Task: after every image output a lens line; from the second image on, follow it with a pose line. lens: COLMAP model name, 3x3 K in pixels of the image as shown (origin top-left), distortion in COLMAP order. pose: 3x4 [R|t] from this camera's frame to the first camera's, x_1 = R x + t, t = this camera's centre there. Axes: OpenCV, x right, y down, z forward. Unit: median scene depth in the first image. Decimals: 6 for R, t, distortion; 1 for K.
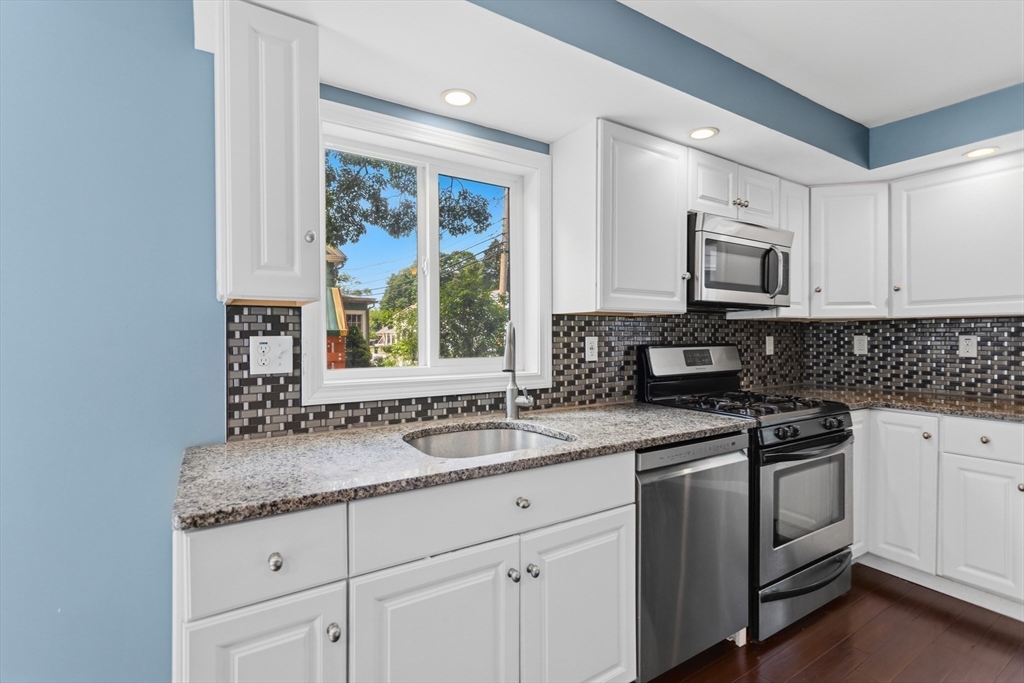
lens RADIAL K [[481.2, 0, 514.1], [0, 481.2, 337.2], [0, 0, 1]] dist [-0.004258, 0.002670]
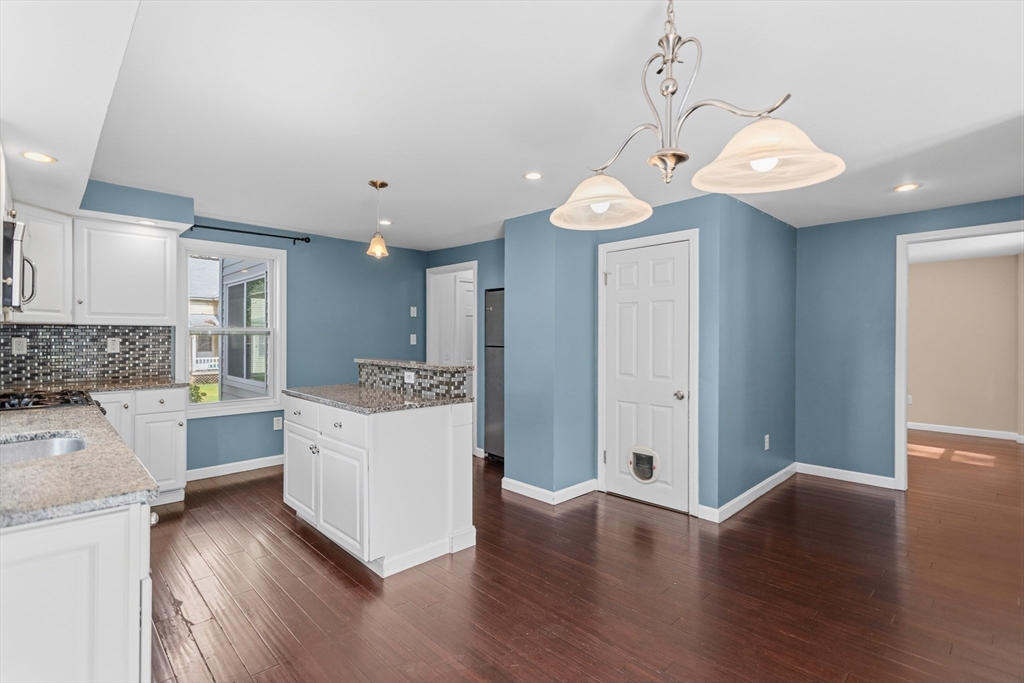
lens RADIAL K [[481.2, 0, 515.9], [0, 481.2, 339.3], [0, 0, 1]] dist [-0.004258, 0.002670]
pose [[-0.231836, -0.003358, 0.972749, -0.924724], [-0.002734, 0.999992, 0.002801, -0.008440], [-0.972751, -0.002010, -0.231843, 0.195838]]
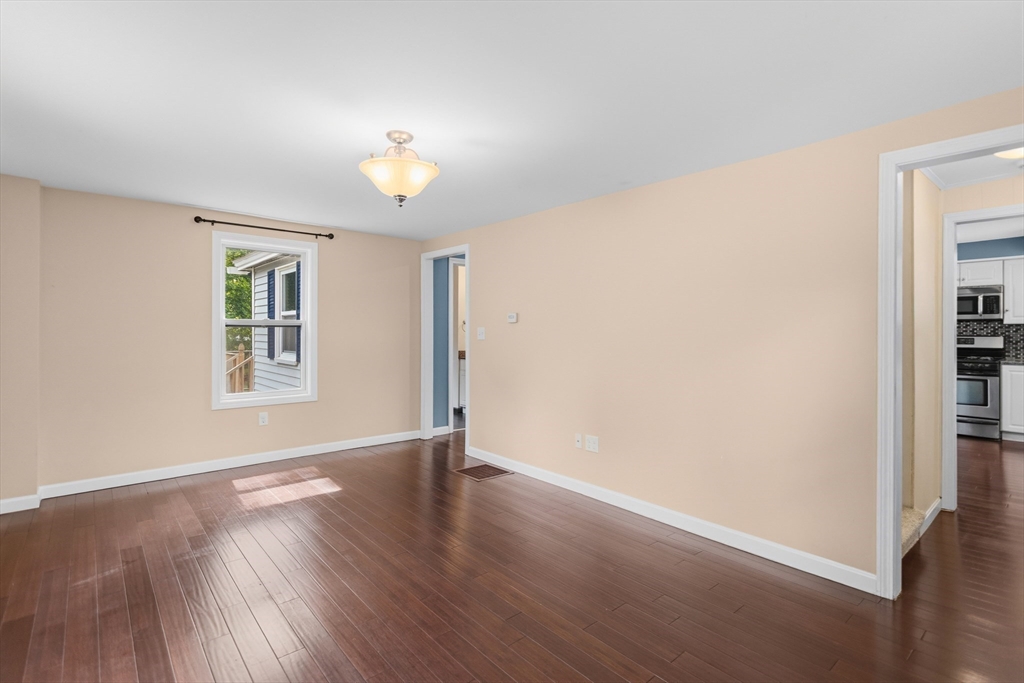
lens RADIAL K [[481.2, 0, 515.2], [0, 481.2, 327.7], [0, 0, 1]] dist [-0.004258, 0.002670]
pose [[0.143280, -0.001814, -0.989680, 3.355254], [-0.008273, 0.999961, -0.003031, 0.002799], [0.989648, 0.008622, 0.143260, -2.131276]]
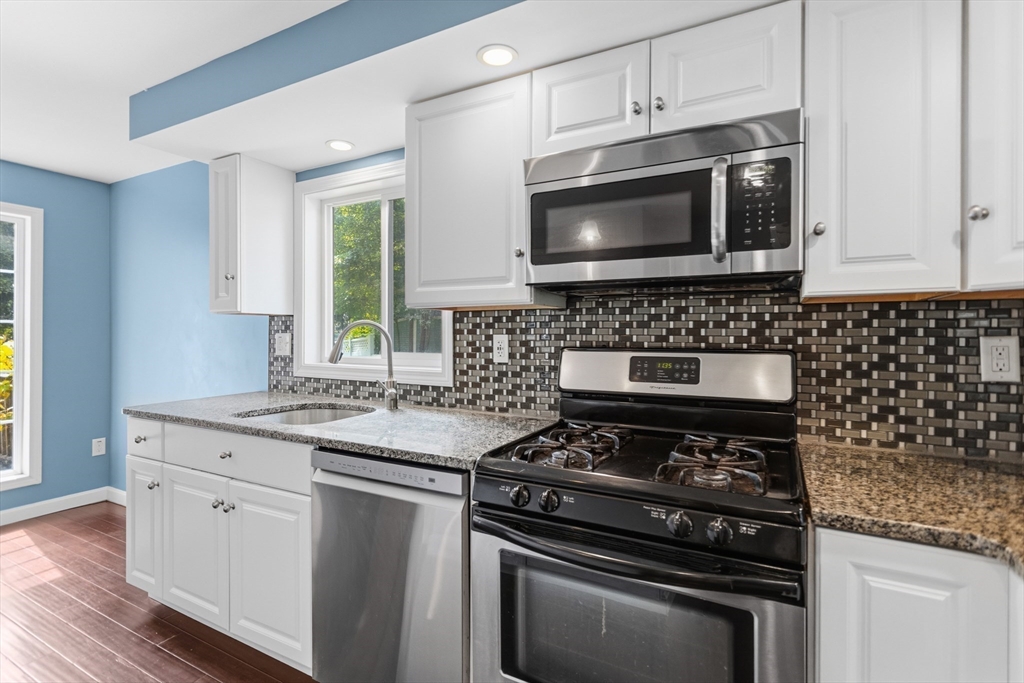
lens RADIAL K [[481.2, 0, 514.6], [0, 481.2, 334.2], [0, 0, 1]] dist [-0.004258, 0.002670]
pose [[0.493724, 0.004984, -0.869604, 1.140639], [-0.003775, 0.999986, 0.003587, -0.006596], [0.869610, 0.001512, 0.493736, 0.730220]]
